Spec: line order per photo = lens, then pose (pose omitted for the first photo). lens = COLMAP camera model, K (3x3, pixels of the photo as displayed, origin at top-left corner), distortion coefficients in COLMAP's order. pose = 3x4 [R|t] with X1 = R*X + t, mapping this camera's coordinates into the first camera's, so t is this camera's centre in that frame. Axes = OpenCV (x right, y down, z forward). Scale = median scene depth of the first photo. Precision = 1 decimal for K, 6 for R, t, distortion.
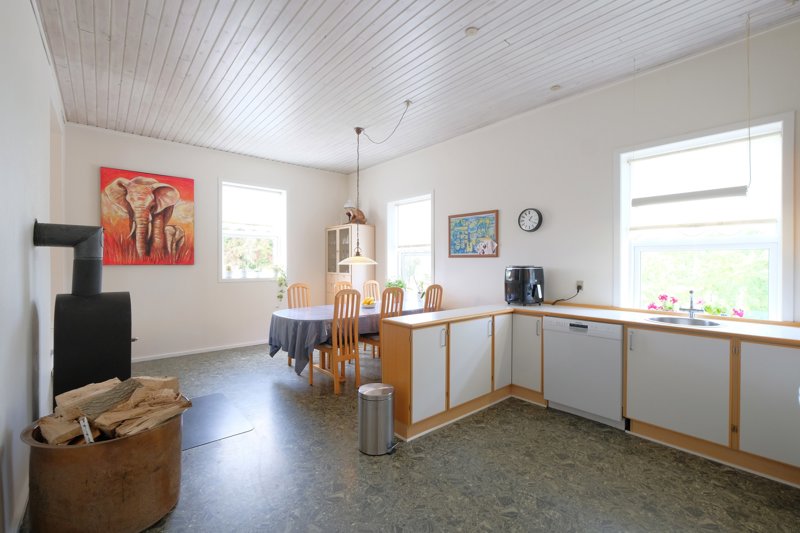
lens RADIAL K [[349.9, 0, 400.3], [0, 349.9, 267.0], [0, 0, 1]] dist [-0.011230, -0.000045]
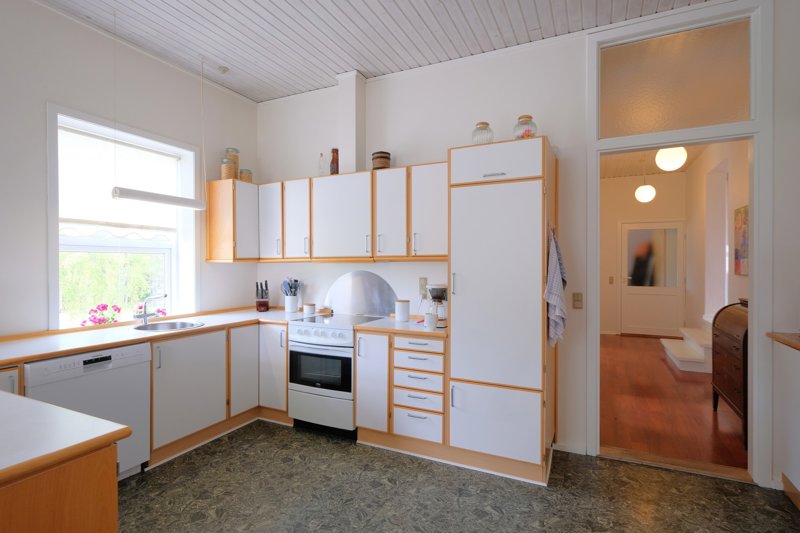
lens RADIAL K [[389.6, 0, 400.1], [0, 389.6, 264.0], [0, 0, 1]] dist [-0.000902, -0.000180]
pose [[-0.389746, -0.002225, 0.920920, -0.671301], [0.010233, 0.999925, 0.006747, -0.027926], [-0.920866, 0.012053, -0.389694, 1.208304]]
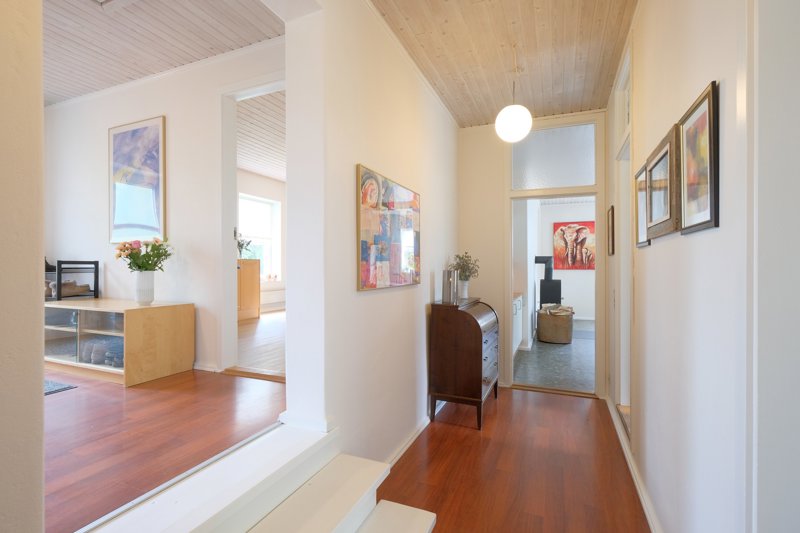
lens RADIAL K [[389.6, 0, 400.7], [0, 389.6, 267.6], [0, 0, 1]] dist [-0.000902, -0.000180]
pose [[0.458736, -0.000865, -0.888572, 0.753030], [-0.008181, 0.999953, -0.005197, 0.002458], [0.888535, 0.009653, 0.458707, -0.842601]]
